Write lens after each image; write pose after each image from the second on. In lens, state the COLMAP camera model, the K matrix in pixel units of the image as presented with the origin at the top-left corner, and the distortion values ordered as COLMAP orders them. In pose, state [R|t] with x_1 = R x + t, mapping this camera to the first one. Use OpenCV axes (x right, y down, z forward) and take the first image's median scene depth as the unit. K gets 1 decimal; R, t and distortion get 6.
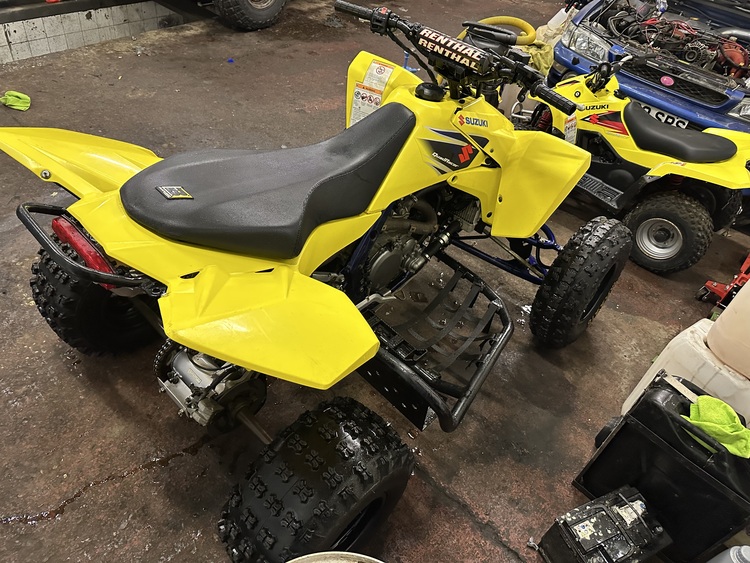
lens RADIAL K [[564.8, 0, 375.0], [0, 564.8, 281.5], [0, 0, 1]] dist [-0.029901, -0.002661]
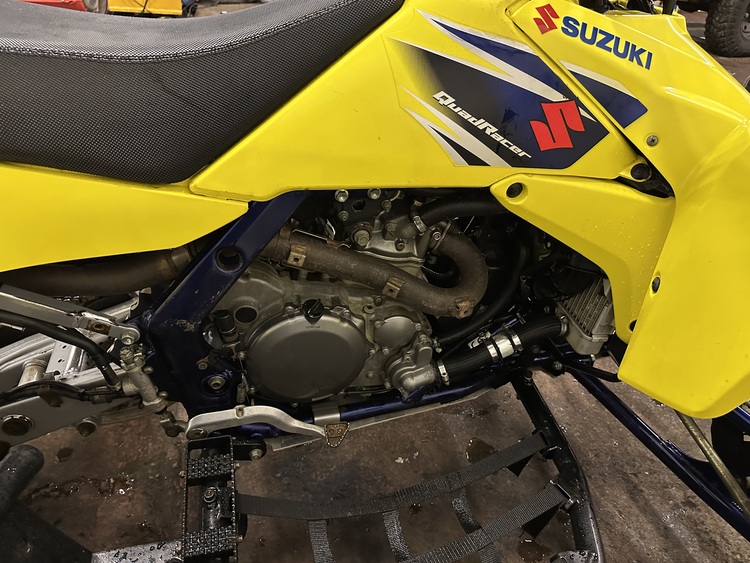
lens RADIAL K [[564.8, 0, 375.0], [0, 564.8, 281.5], [0, 0, 1]] dist [-0.029901, -0.002661]
pose [[0.830029, 0.250420, -0.498338, 0.266995], [-0.329955, 0.940869, -0.076775, -0.066424], [0.449645, 0.228155, 0.863577, 0.655276]]
